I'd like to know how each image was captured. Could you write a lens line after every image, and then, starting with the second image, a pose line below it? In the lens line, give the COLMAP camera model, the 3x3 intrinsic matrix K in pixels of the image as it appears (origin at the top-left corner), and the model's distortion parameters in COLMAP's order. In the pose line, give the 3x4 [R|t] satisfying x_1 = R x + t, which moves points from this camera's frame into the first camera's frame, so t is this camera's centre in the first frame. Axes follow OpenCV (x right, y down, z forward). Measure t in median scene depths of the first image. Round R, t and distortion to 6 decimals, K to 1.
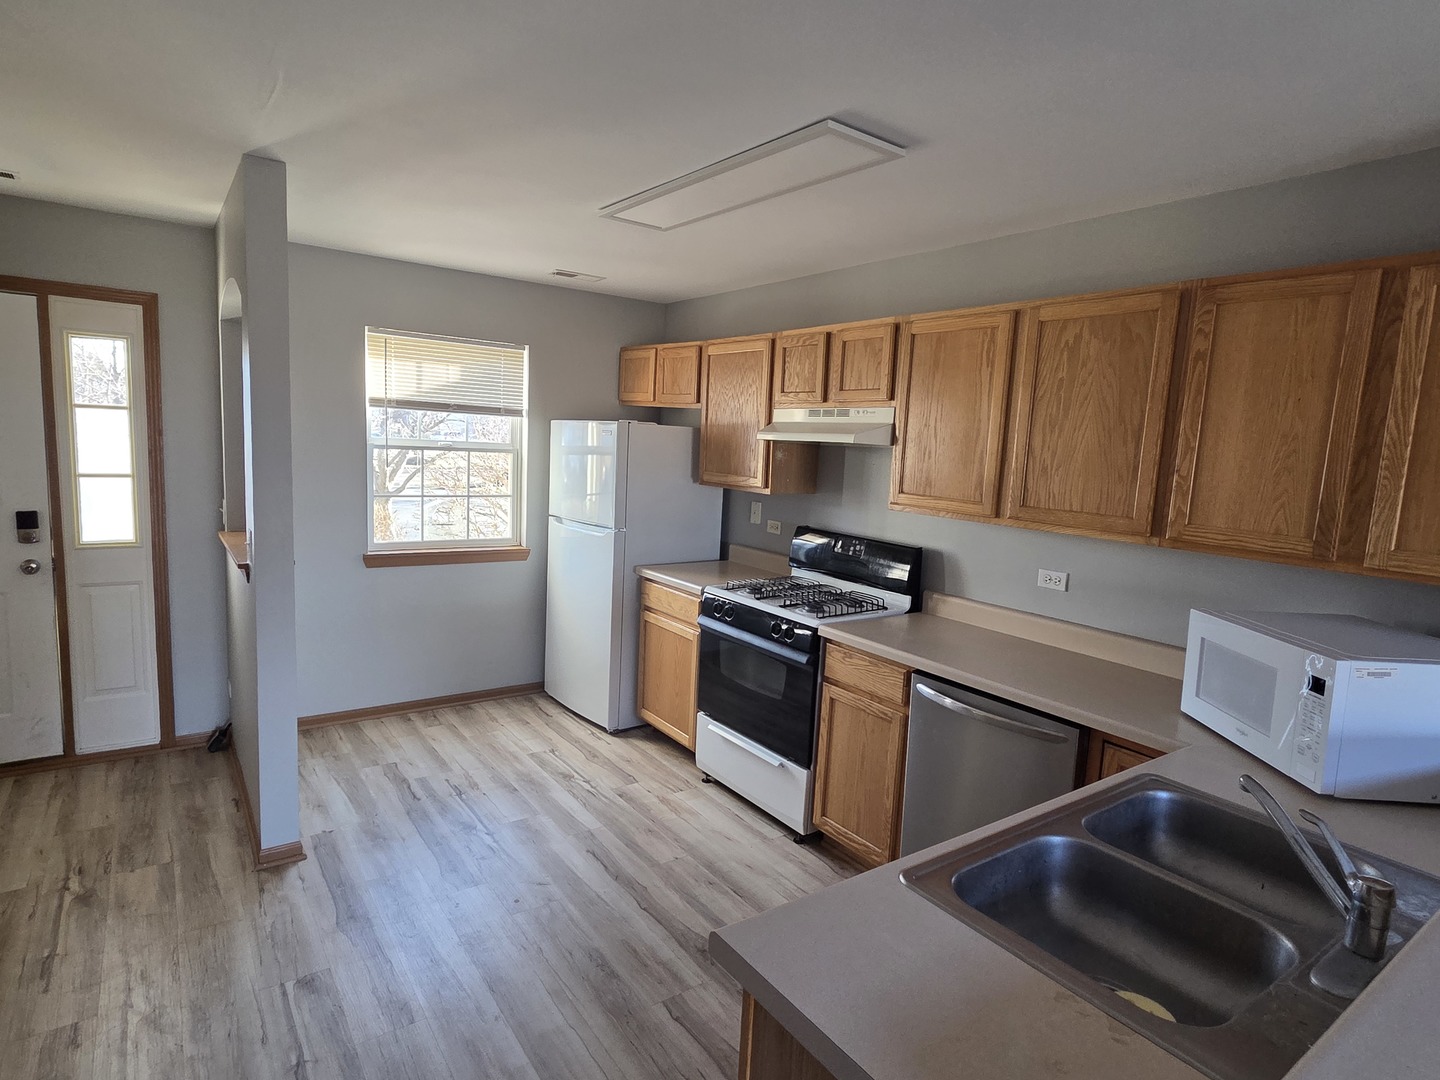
lens RADIAL K [[789.1, 0, 720.0], [0, 789.1, 540.0], [0, 0, 1]] dist [0.002129, 0.001238]
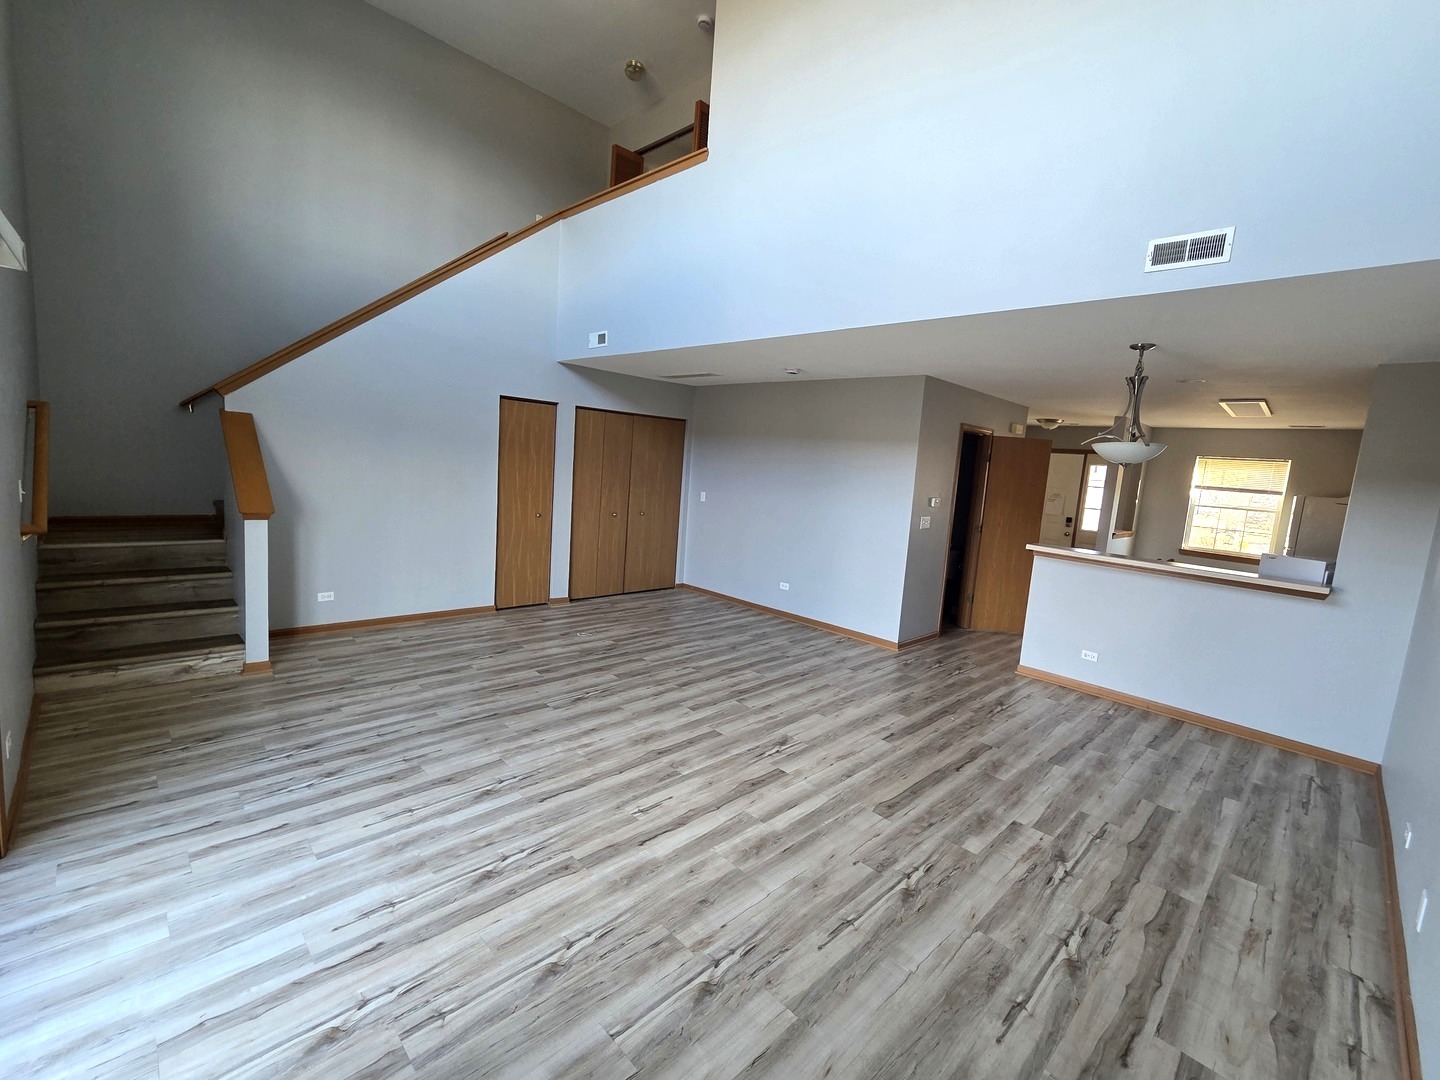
lens RADIAL K [[622.3, 0, 725.3], [0, 622.3, 536.5], [0, 0, 1]] dist [0.002944, 0.001318]
pose [[0.161440, 0.081502, -0.983511, 1.502642], [-0.195667, 0.979443, 0.049047, 0.201059], [0.967291, 0.184523, 0.174068, -0.860684]]
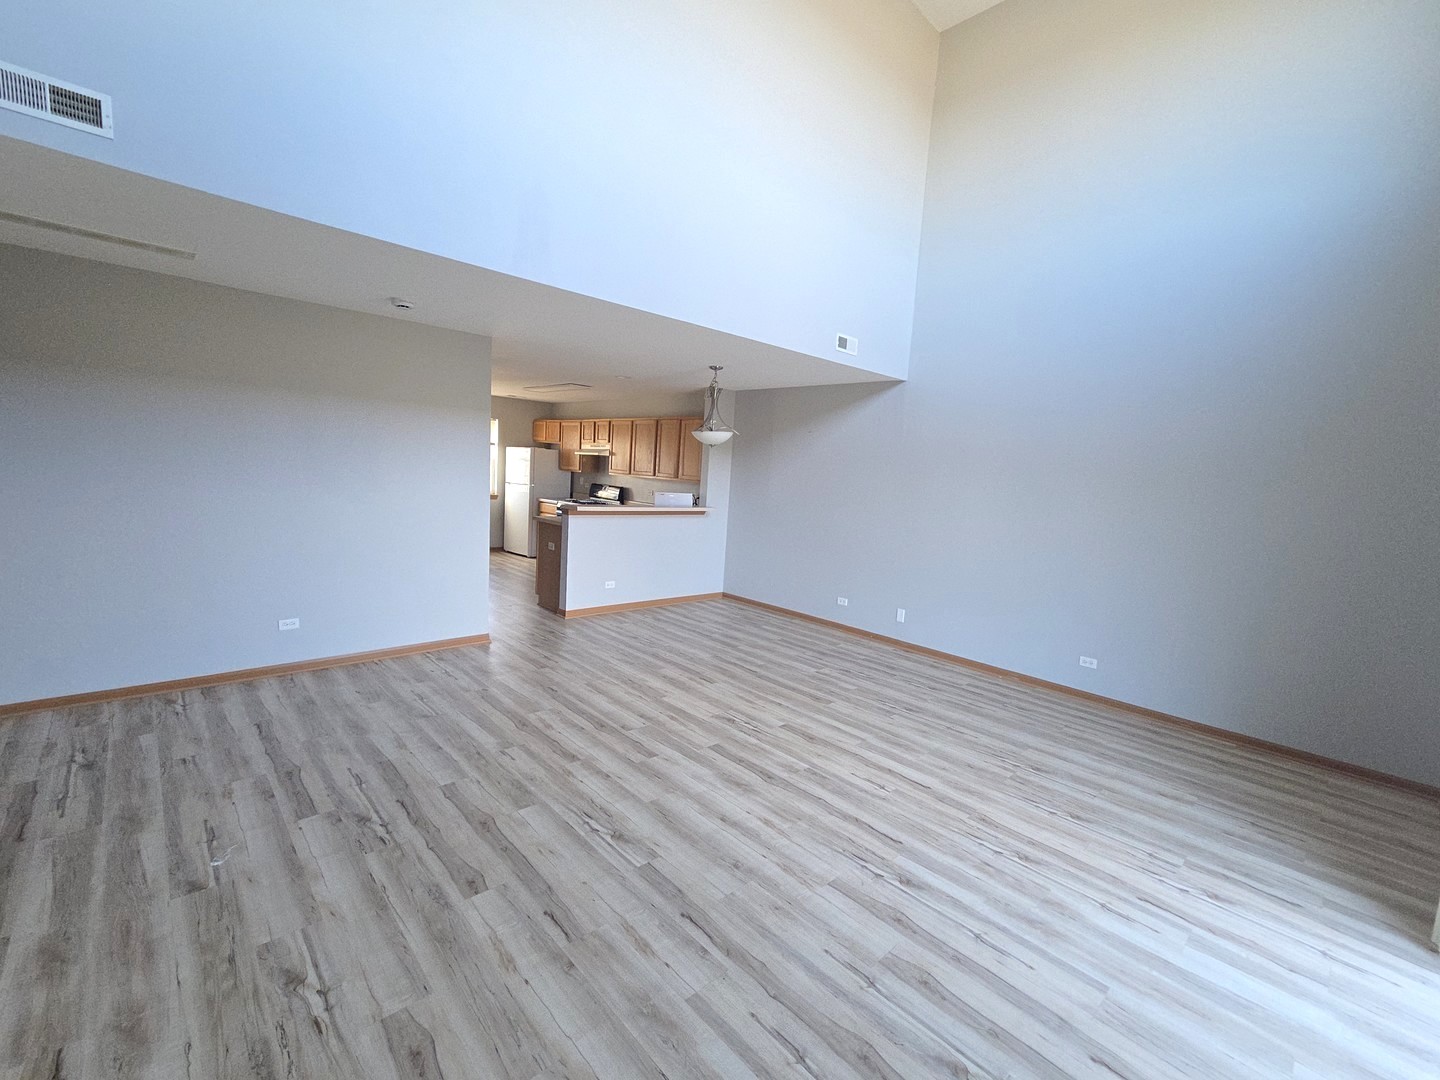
lens RADIAL K [[622.3, 0, 725.3], [0, 622.3, 536.5], [0, 0, 1]] dist [0.002944, 0.001318]
pose [[0.990664, -0.004796, 0.136245, 0.324183], [0.006780, 0.999878, -0.014103, 0.260641], [-0.136161, 0.014895, 0.990575, -1.661358]]
